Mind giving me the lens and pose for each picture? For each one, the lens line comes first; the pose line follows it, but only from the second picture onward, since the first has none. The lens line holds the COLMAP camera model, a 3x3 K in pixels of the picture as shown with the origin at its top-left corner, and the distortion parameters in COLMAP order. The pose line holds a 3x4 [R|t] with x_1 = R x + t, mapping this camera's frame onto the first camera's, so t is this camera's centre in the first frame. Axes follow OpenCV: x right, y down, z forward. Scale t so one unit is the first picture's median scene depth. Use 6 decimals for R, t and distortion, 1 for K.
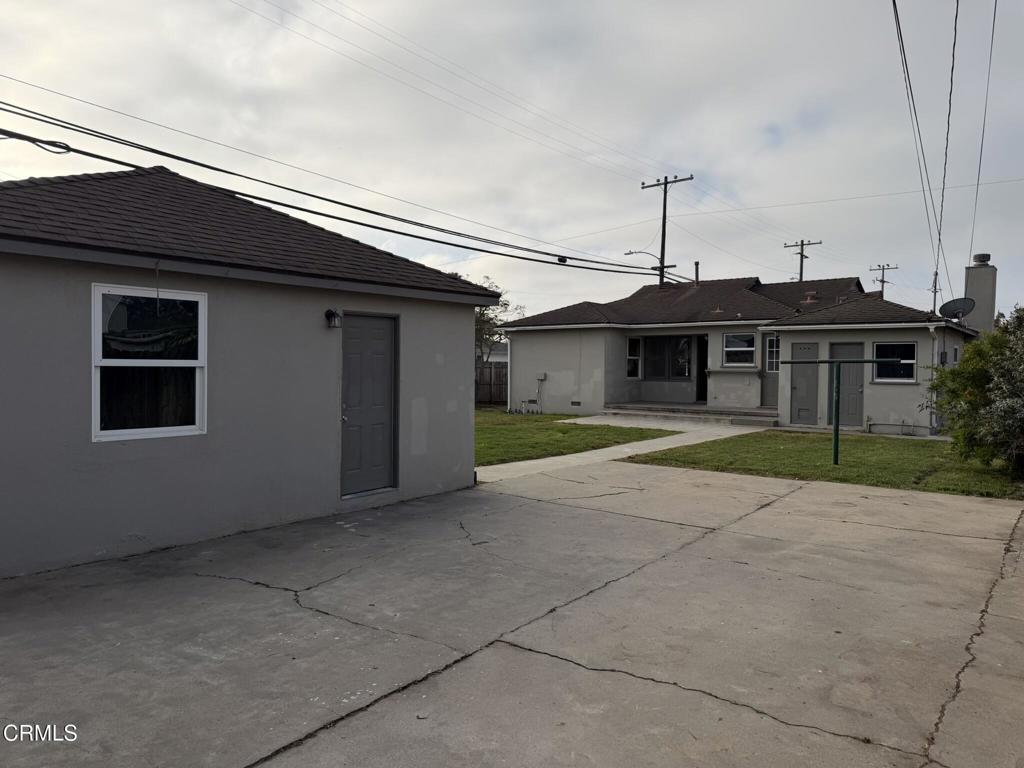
lens RADIAL K [[713.3, 0, 513.2], [0, 713.3, 385.0], [0, 0, 1]] dist [0.128715, -0.188555]
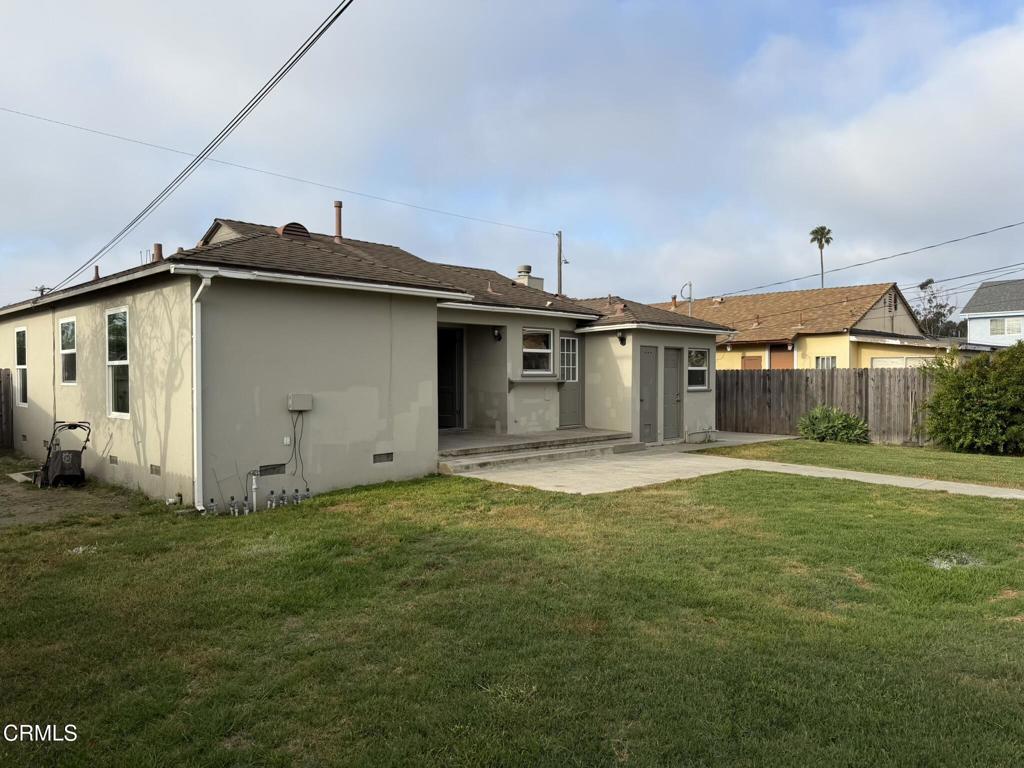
lens RADIAL K [[720.4, 0, 510.7], [0, 720.4, 387.8], [0, 0, 1]] dist [0.059982, -0.072564]
pose [[0.120275, -0.024641, 0.992435, -0.404876], [0.030800, 0.999303, 0.021079, -0.029211], [-0.992263, 0.028032, 0.120950, 0.953412]]
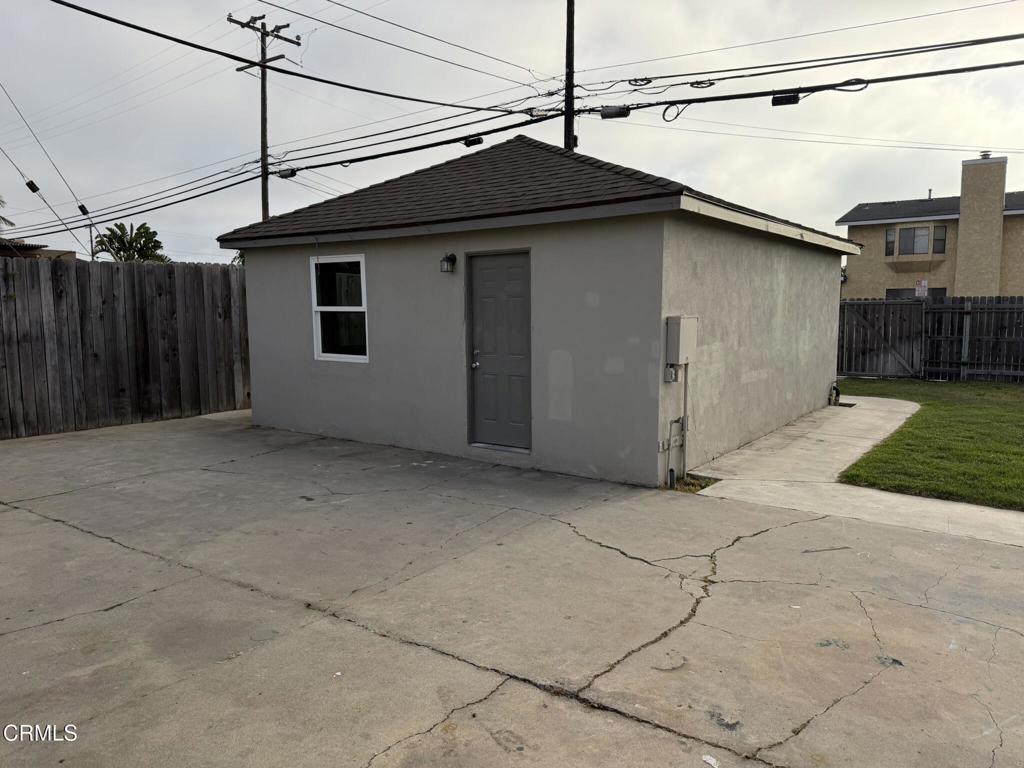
lens RADIAL K [[720.4, 0, 510.7], [0, 720.4, 387.8], [0, 0, 1]] dist [0.059982, -0.072564]
pose [[0.020580, 0.104850, -0.994275, 0.287081], [-0.021077, 0.994310, 0.104417, -0.009532], [0.999566, 0.018808, 0.022673, 0.400209]]
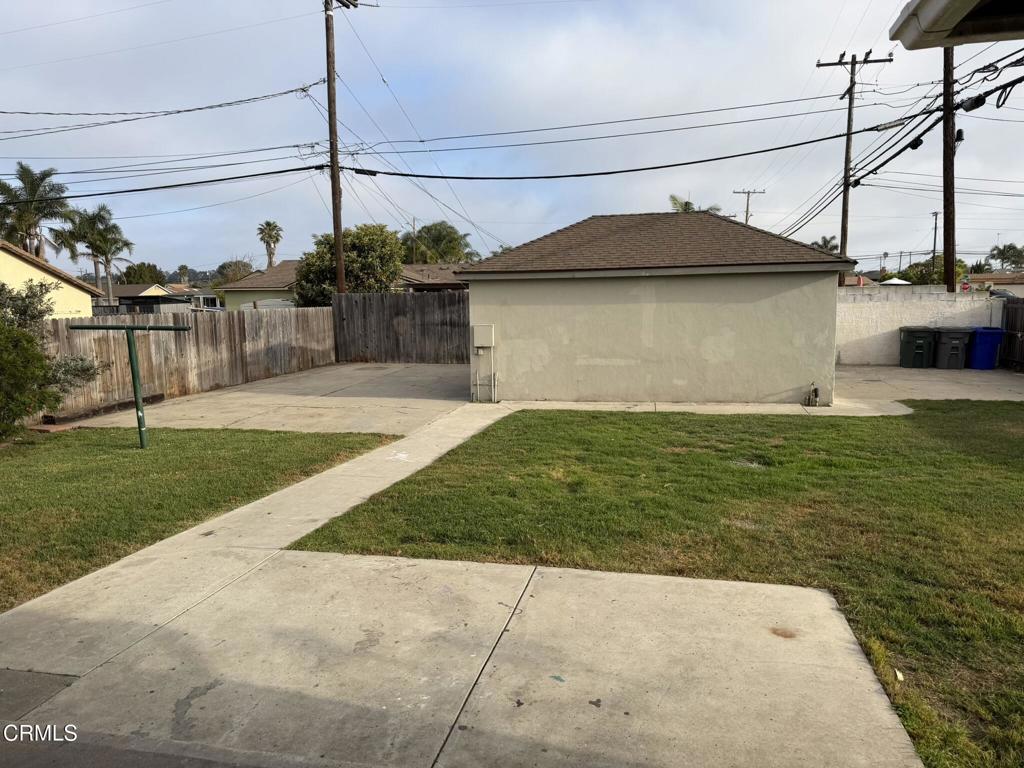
lens RADIAL K [[713.3, 0, 513.2], [0, 713.3, 385.0], [0, 0, 1]] dist [0.128715, -0.188555]
pose [[-0.902378, 0.060194, -0.426720, 0.239374], [-0.002022, 0.989595, 0.143869, -0.051264], [0.430940, 0.130687, -0.892867, 1.123957]]
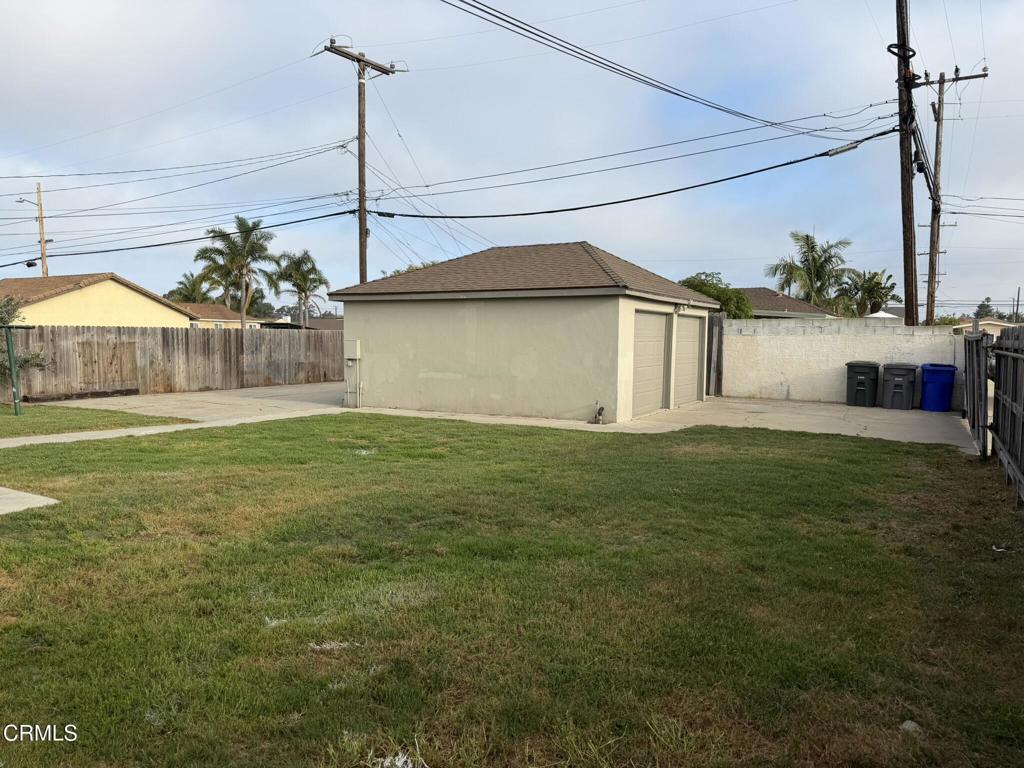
lens RADIAL K [[720.4, 0, 510.7], [0, 720.4, 387.8], [0, 0, 1]] dist [0.059982, -0.072564]
pose [[-0.991526, -0.006057, -0.129767, -0.106112], [-0.018499, 0.995316, 0.094888, -0.035578], [0.128584, 0.096484, -0.986994, 1.306120]]
